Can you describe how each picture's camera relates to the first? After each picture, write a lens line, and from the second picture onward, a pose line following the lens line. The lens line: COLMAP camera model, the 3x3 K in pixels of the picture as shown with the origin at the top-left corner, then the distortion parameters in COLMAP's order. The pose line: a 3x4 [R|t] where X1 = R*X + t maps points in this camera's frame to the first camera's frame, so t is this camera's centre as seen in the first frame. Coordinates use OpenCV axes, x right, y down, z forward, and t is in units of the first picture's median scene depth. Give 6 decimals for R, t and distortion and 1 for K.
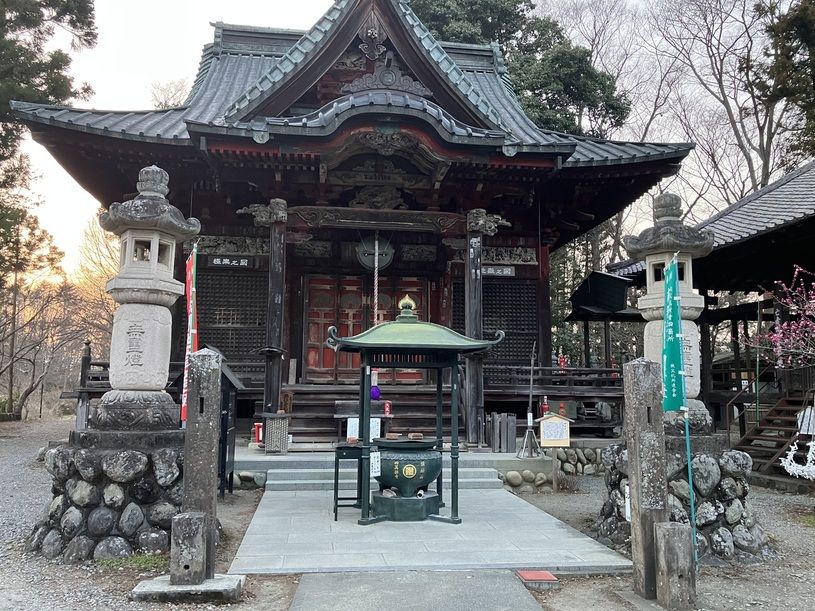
lens RADIAL K [[668.1, 0, 402.5], [0, 668.1, 302.4], [0, 0, 1]] dist [0.061948, -0.101808]
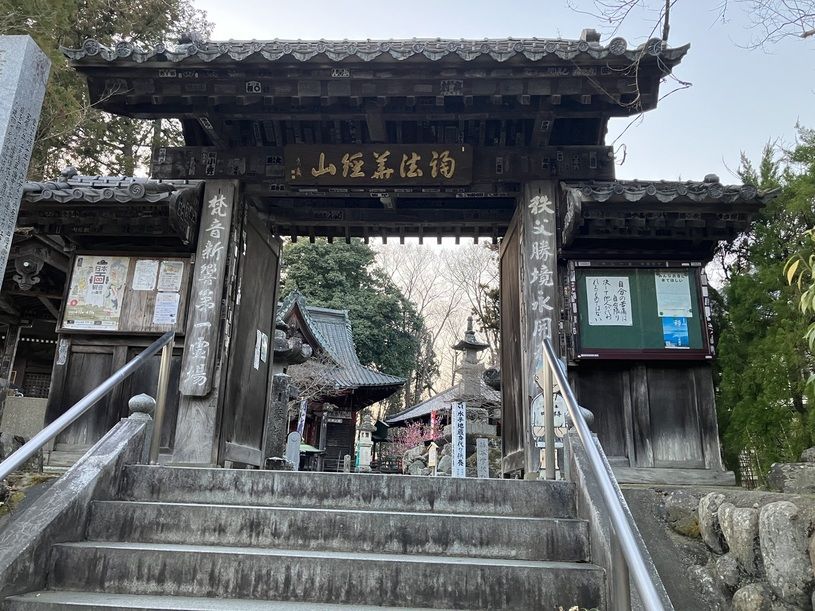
lens RADIAL K [[668.1, 0, 402.5], [0, 668.1, 302.4], [0, 0, 1]] dist [0.061948, -0.101808]
pose [[0.982085, 0.078056, 0.171510, -0.102228], [-0.051345, 0.986580, -0.154996, -0.141228], [-0.181307, 0.143414, 0.972913, -2.048998]]
